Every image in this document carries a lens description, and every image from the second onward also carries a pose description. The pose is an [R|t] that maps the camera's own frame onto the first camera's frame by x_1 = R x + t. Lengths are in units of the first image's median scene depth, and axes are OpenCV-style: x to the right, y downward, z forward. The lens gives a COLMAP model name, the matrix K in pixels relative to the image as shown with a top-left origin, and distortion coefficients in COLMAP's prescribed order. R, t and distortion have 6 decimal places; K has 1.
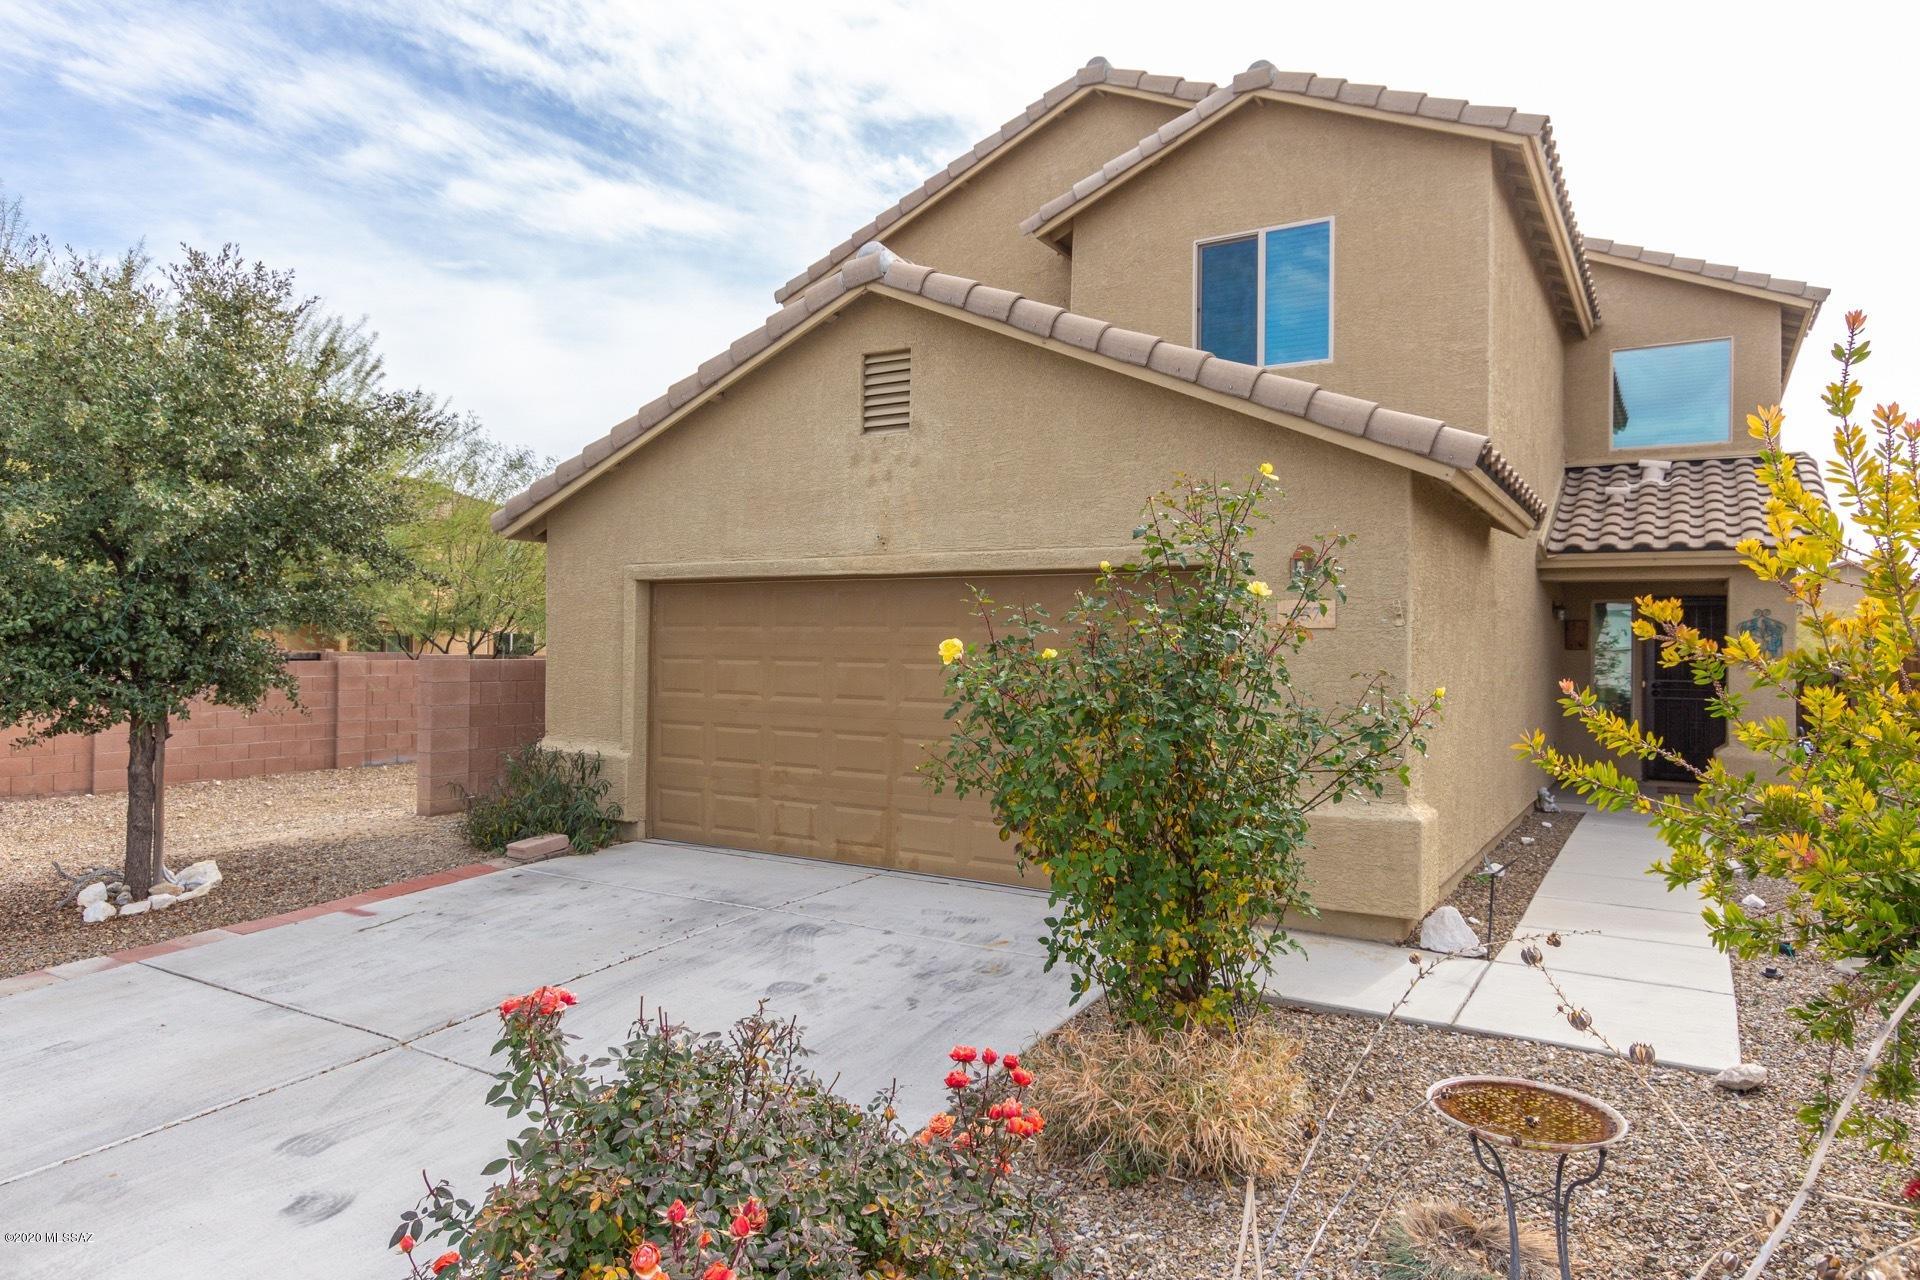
lens RADIAL K [[1187.9, 0, 957.3], [0, 1187.9, 639.7], [0, 0, 1]] dist [0.001547, 0.000059]
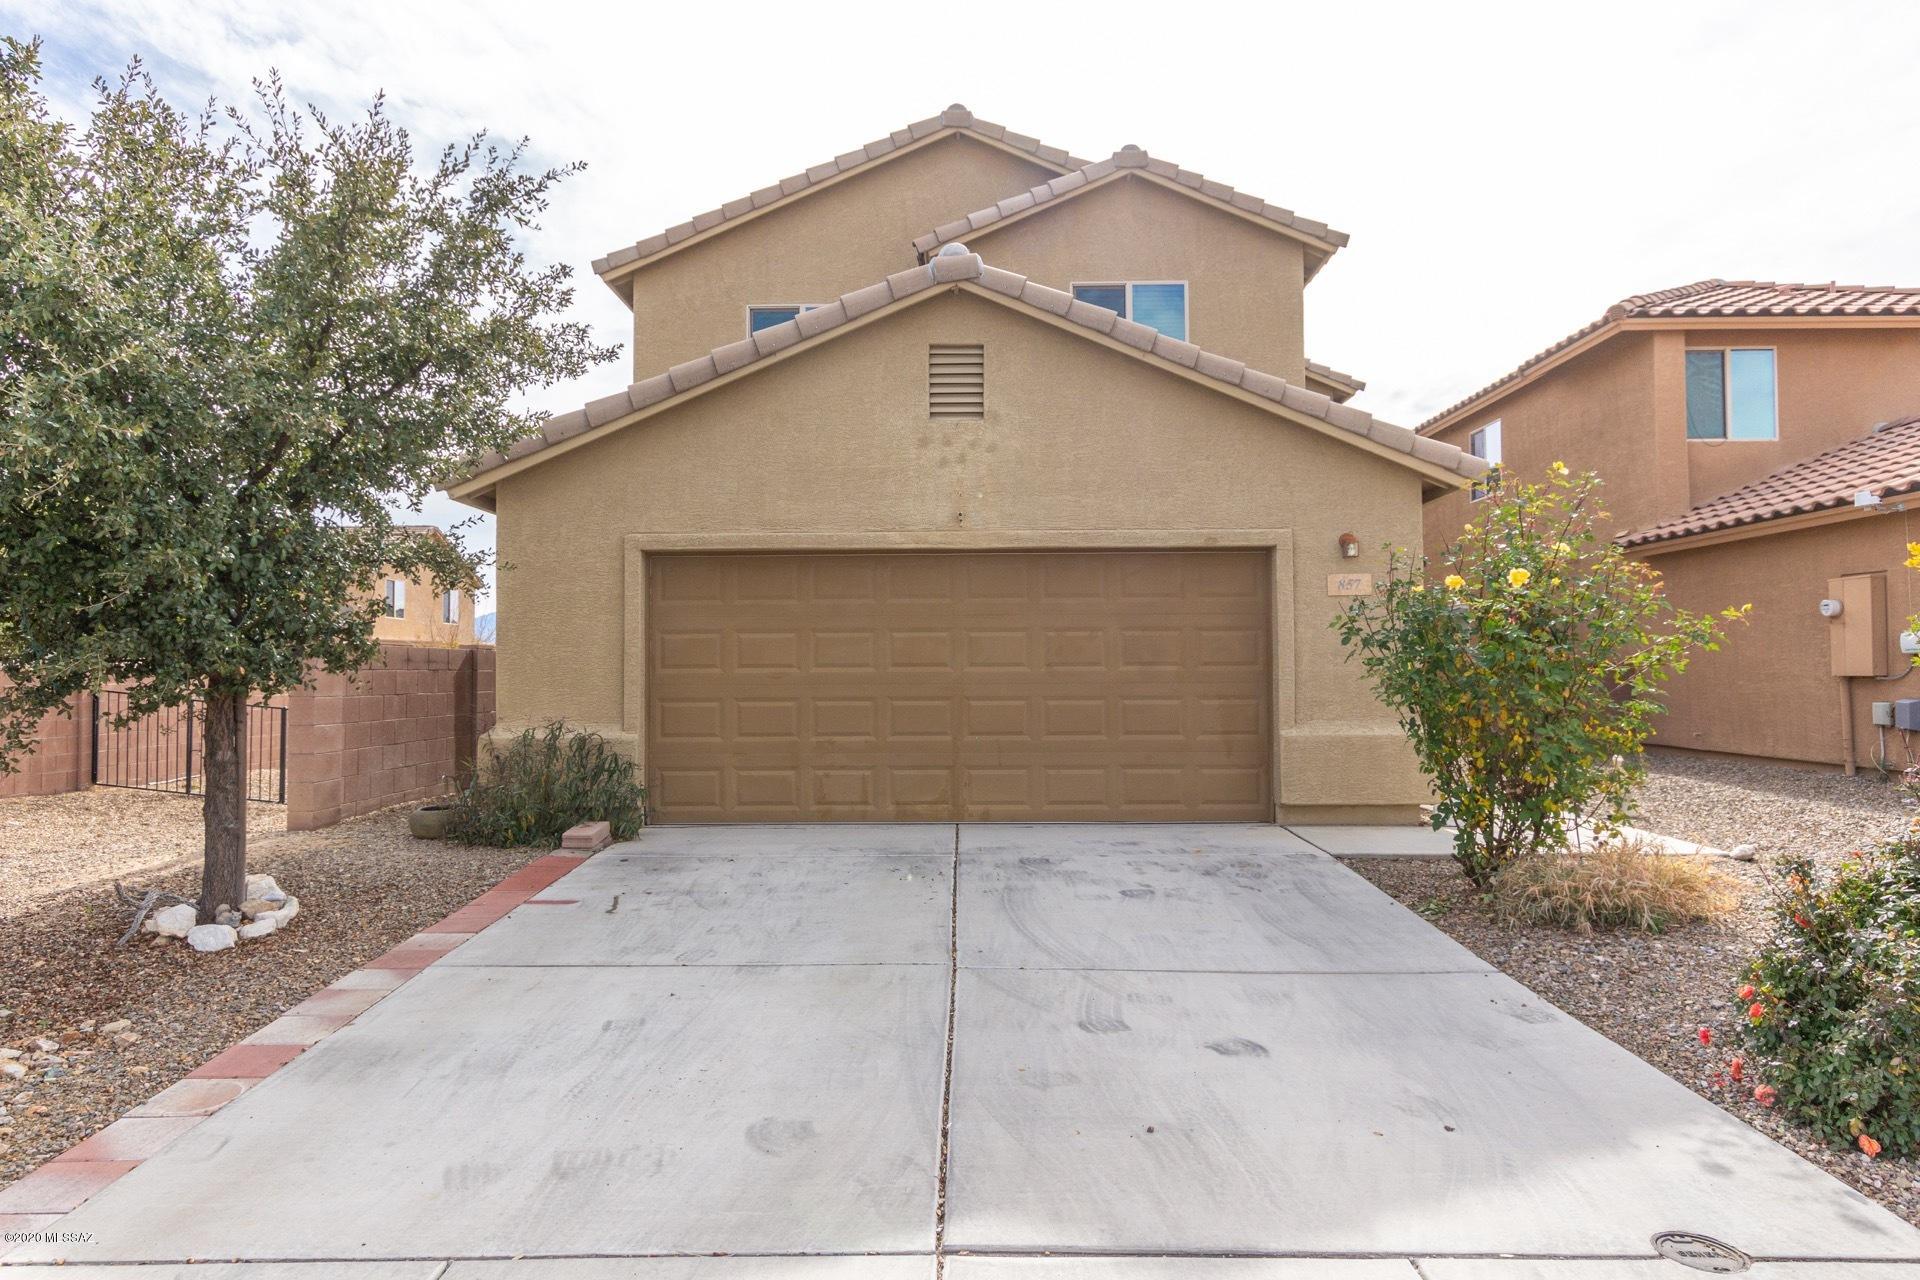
lens RADIAL K [[1187.9, 0, 954.6], [0, 1187.9, 642.3], [0, 0, 1]] dist [0.001547, 0.000059]
pose [[0.858467, -0.000380, 0.512868, -0.597569], [0.012288, 0.999728, -0.019828, 0.049537], [-0.512721, 0.023323, 0.858238, 0.071760]]
